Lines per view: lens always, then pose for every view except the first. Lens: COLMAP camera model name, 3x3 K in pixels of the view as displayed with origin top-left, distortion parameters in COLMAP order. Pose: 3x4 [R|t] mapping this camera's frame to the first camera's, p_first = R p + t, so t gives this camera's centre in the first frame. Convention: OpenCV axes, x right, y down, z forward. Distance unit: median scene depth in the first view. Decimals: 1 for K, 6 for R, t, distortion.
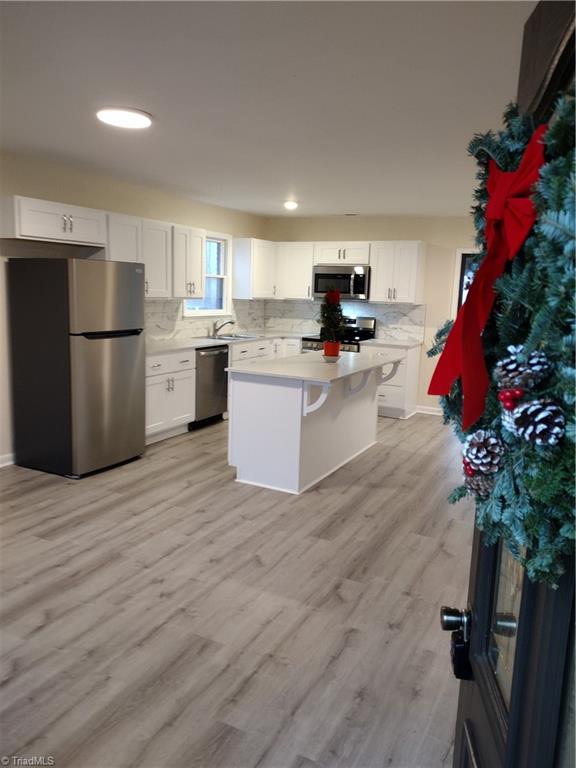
lens RADIAL K [[589.7, 0, 288.0], [0, 589.7, 384.0], [0, 0, 1]] dist [0.003368, -0.078080]
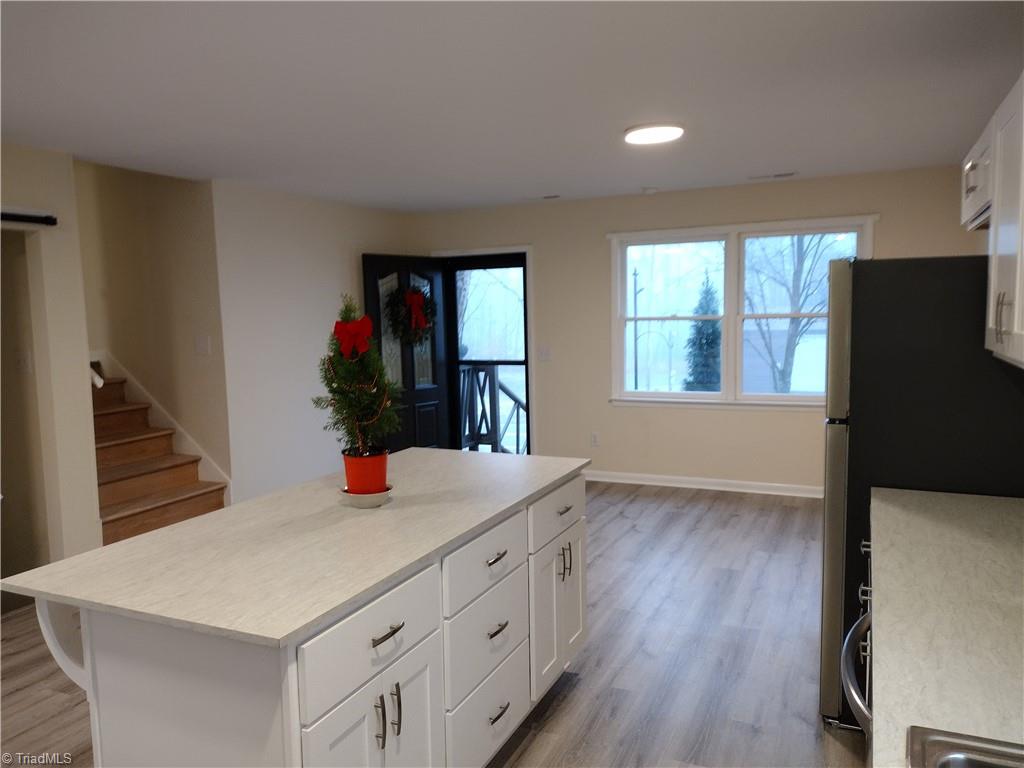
lens RADIAL K [[786.2, 0, 512.0], [0, 786.2, 384.0], [0, 0, 1]] dist [0.003368, -0.078080]
pose [[-0.998694, -0.009376, -0.050231, 0.004628], [-0.021961, 0.966360, 0.256253, -0.328630], [0.046139, 0.257022, -0.965304, 1.986718]]
